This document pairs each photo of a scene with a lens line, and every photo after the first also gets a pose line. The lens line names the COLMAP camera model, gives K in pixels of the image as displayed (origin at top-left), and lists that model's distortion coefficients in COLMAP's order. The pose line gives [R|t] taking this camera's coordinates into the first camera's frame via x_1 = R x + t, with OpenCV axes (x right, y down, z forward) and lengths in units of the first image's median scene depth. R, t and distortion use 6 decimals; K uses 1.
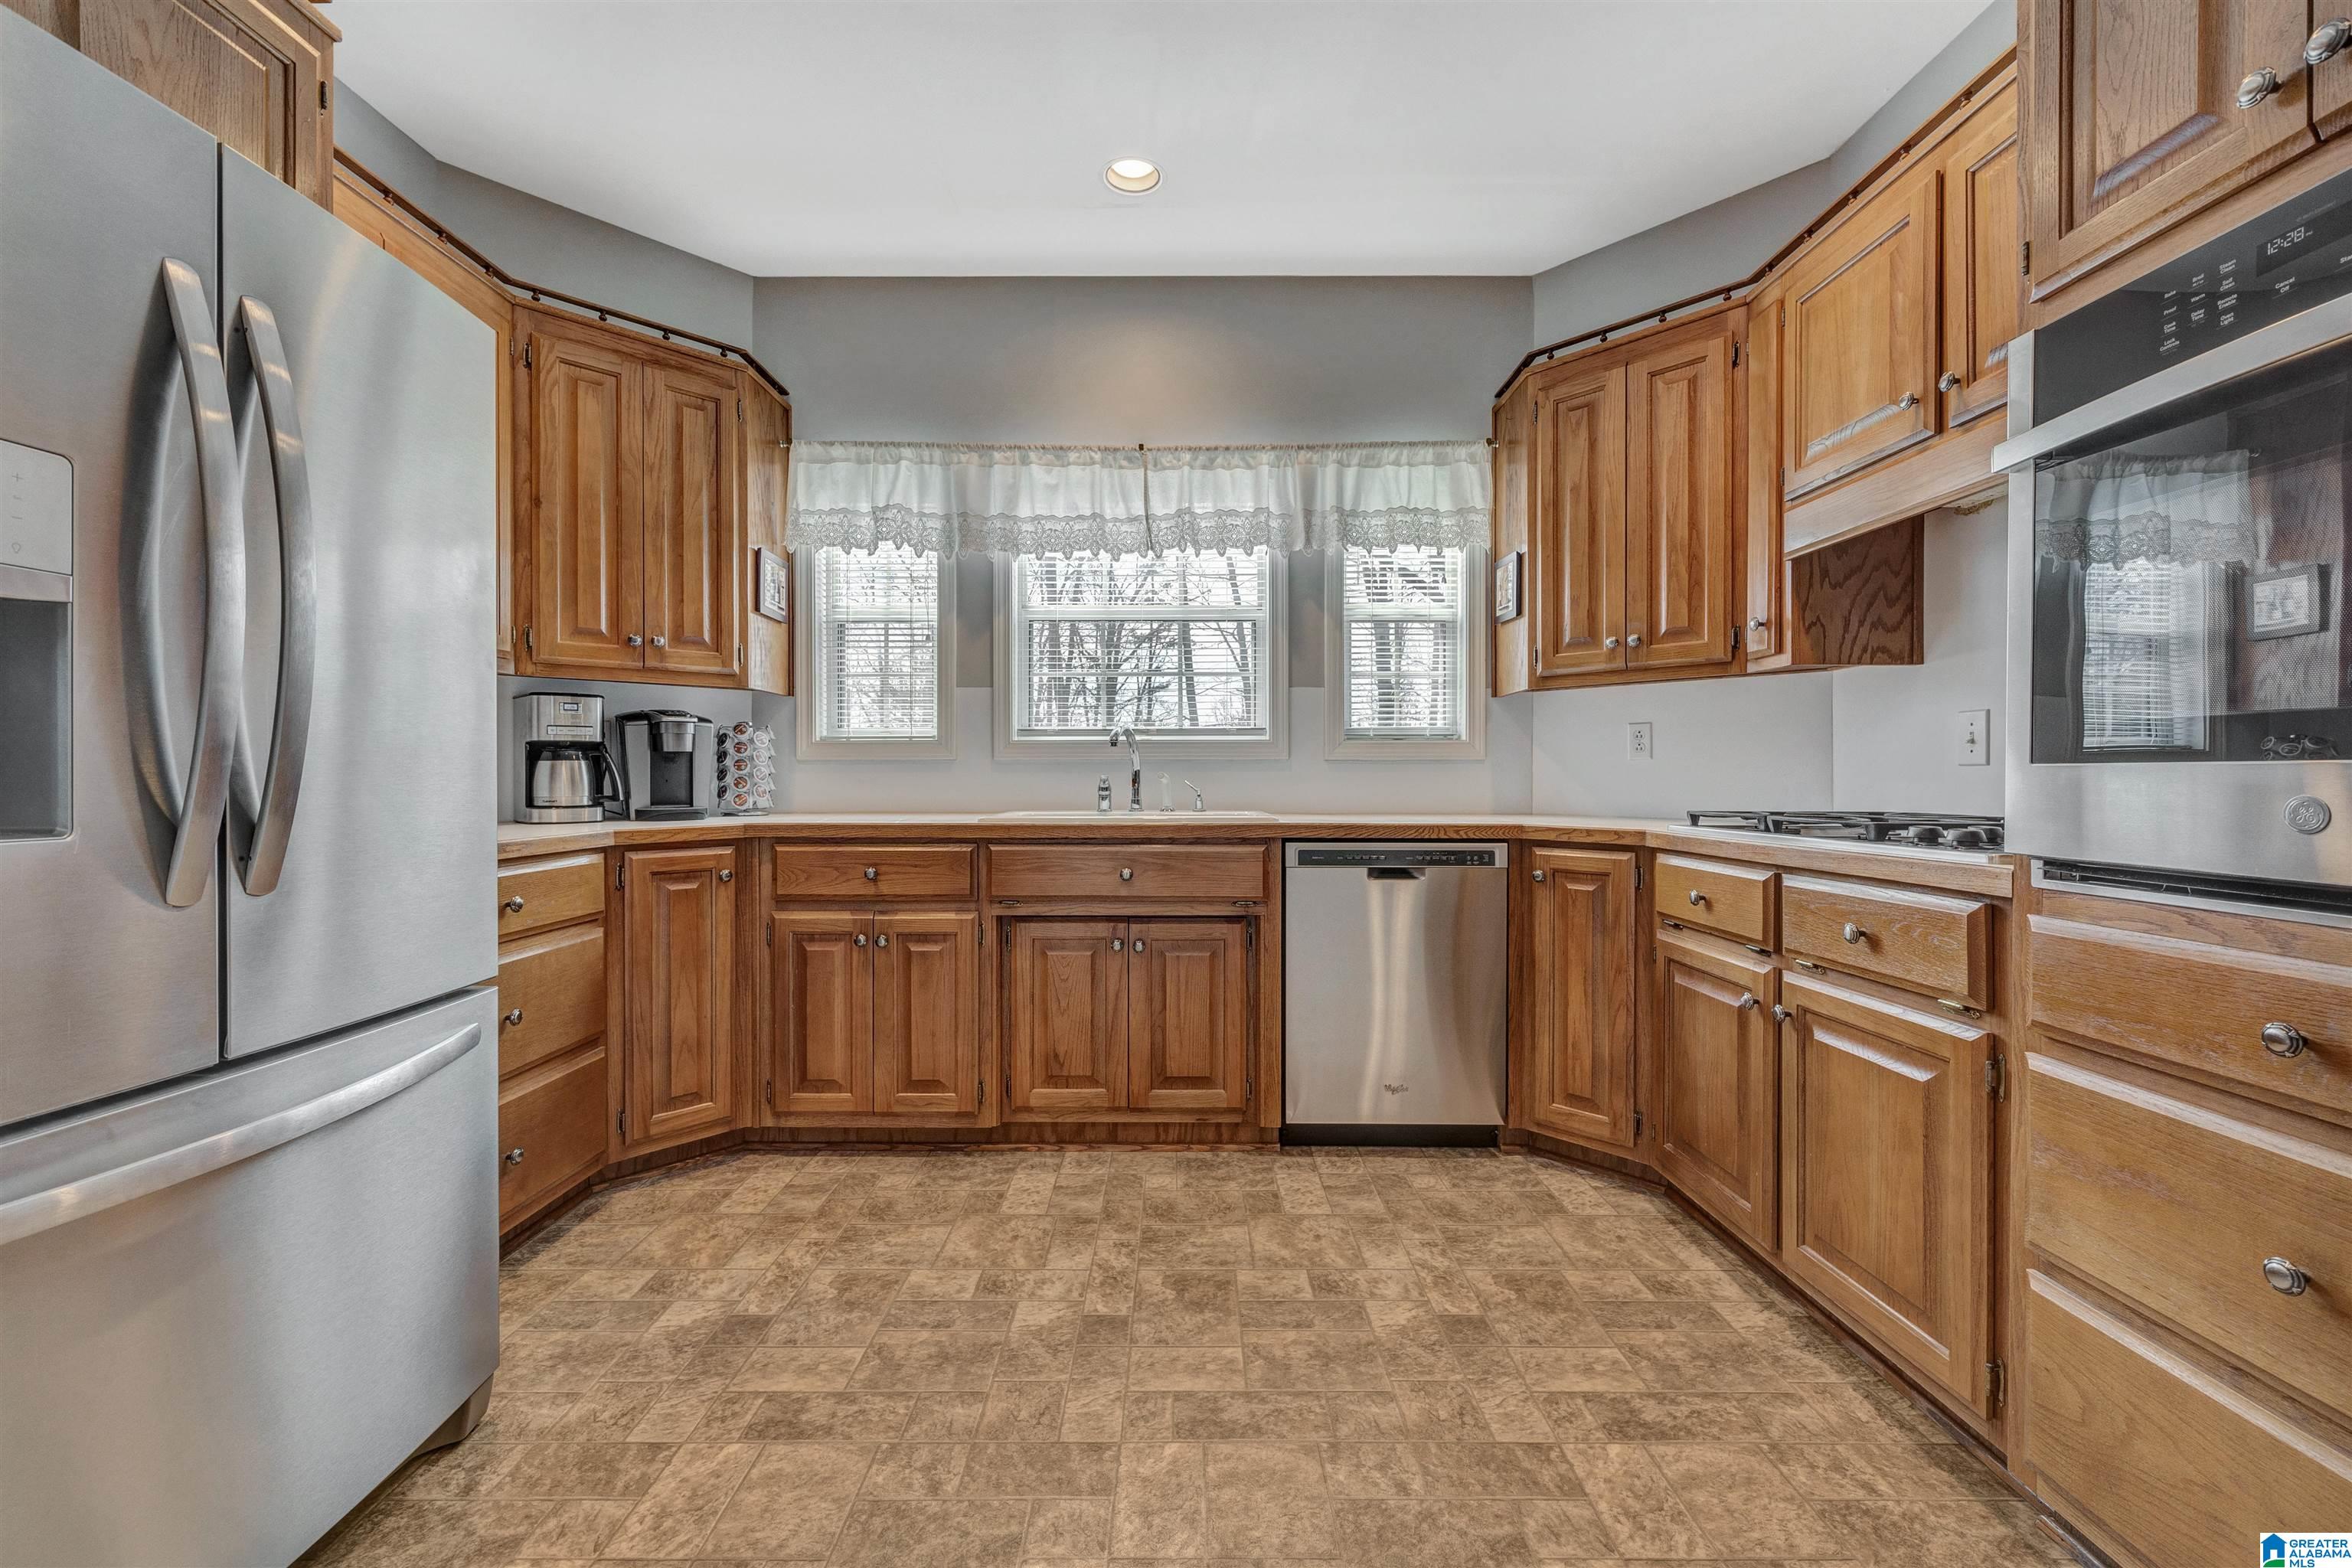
lens RADIAL K [[960.1, 0, 1177.3], [0, 960.1, 780.3], [0, 0, 1]] dist [-0.000225, -0.000318]
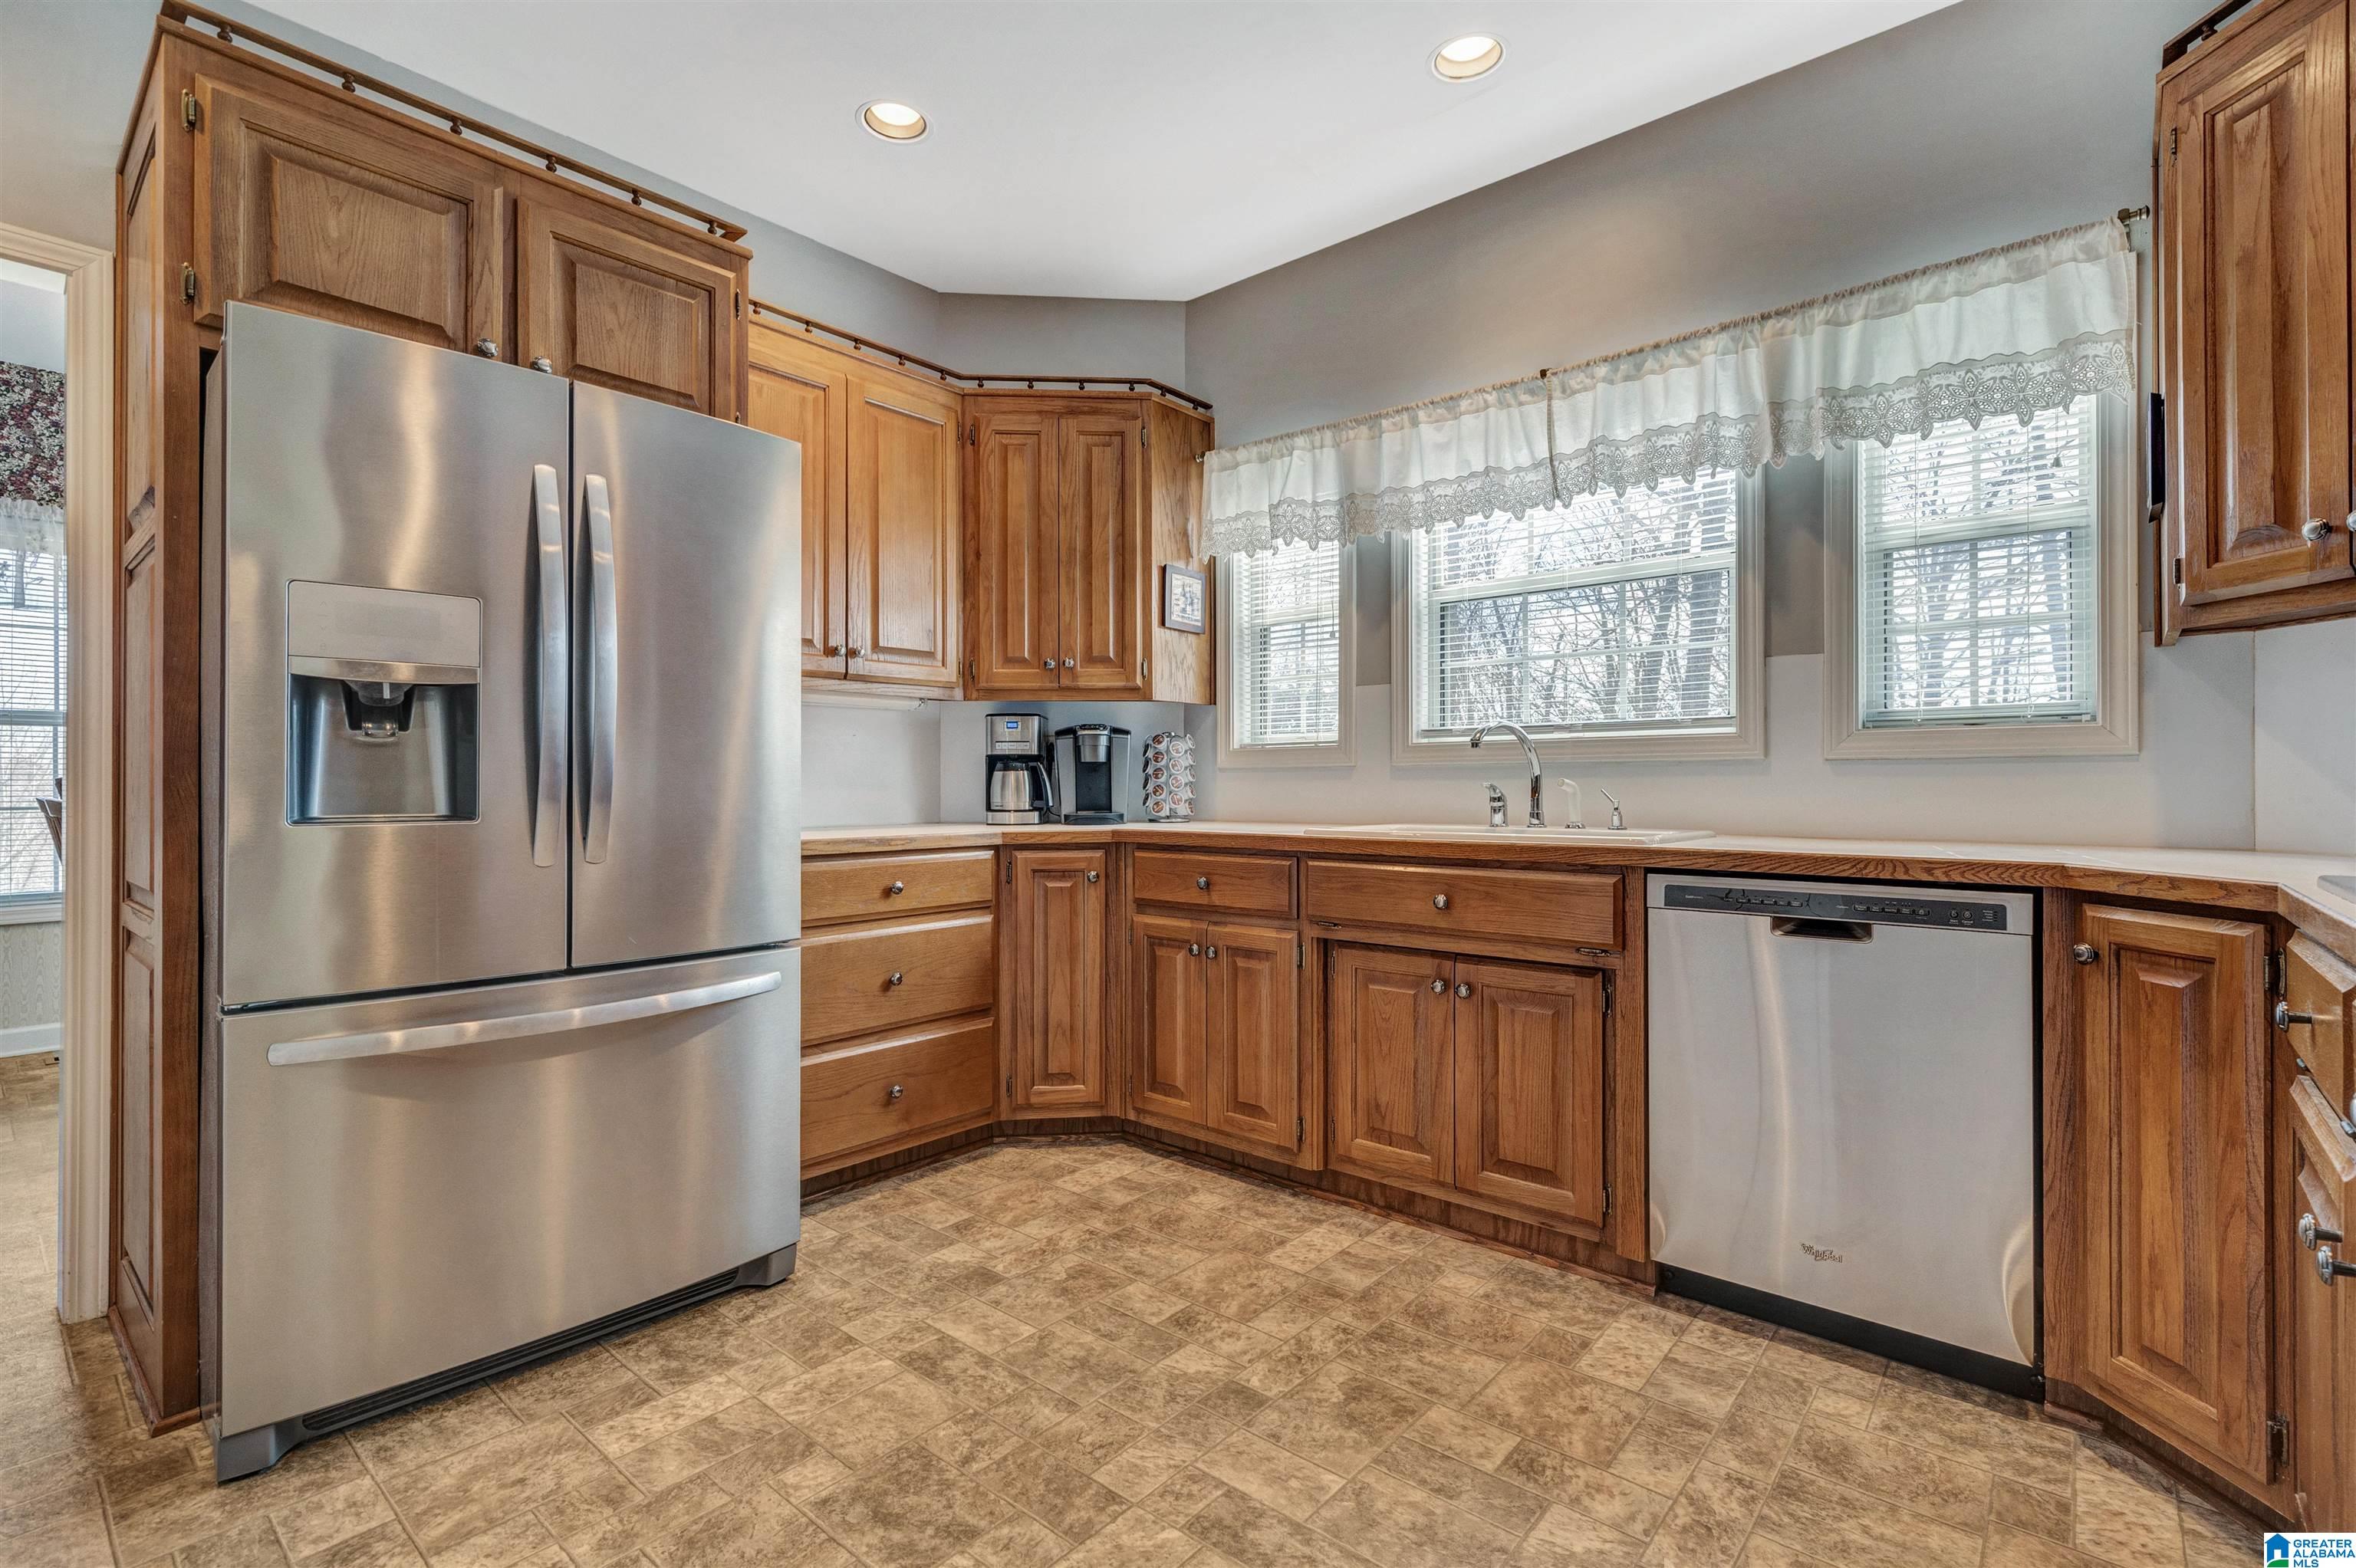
lens RADIAL K [[1082.0, 0, 1166.9], [0, 1082.0, 786.4], [0, 0, 1]] dist [0.000038, 0.000421]
pose [[0.752936, -0.000373, -0.658093, 0.396379], [-0.004427, 0.999974, -0.005632, 0.004942], [0.658078, 0.007154, 0.752915, 0.144785]]
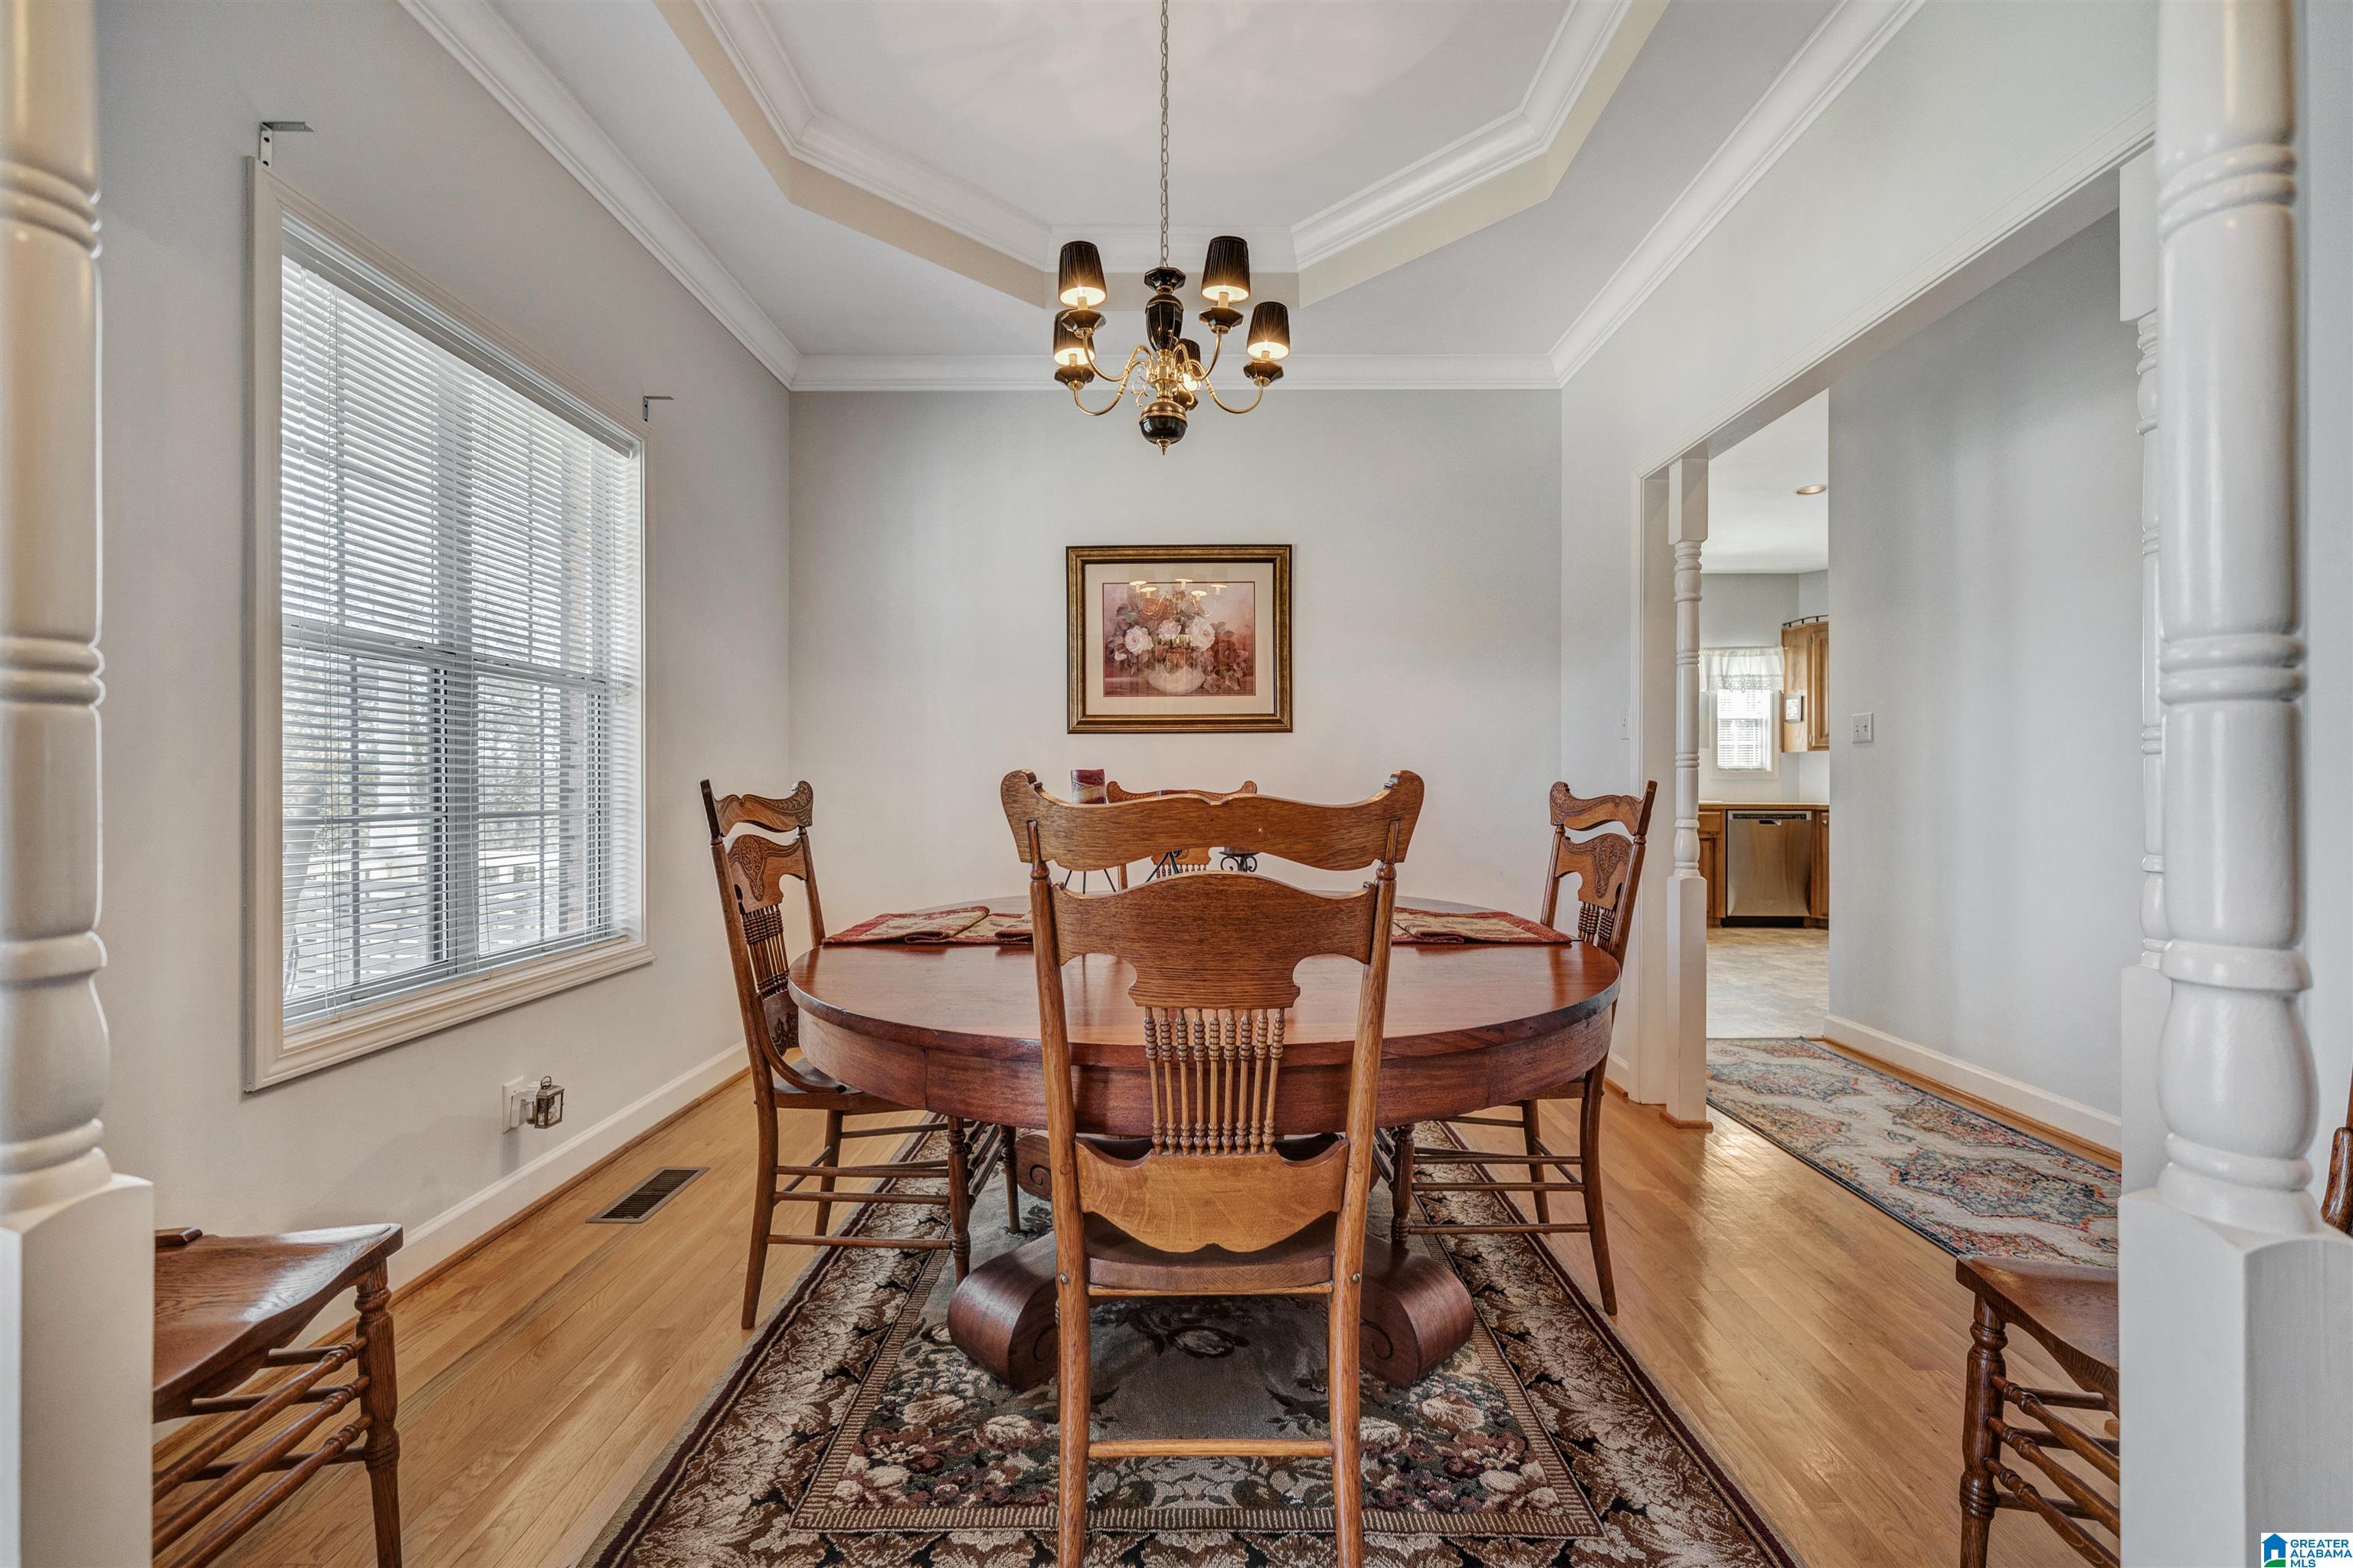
lens RADIAL K [[960.5, 0, 1180.4], [0, 960.5, 784.9], [0, 0, 1]] dist [-0.000225, -0.000318]
pose [[0.999953, 0.001586, -0.009554, -1.439124], [-0.001727, 0.999890, -0.014729, 0.036282], [0.009530, 0.014745, 0.999846, -1.750002]]
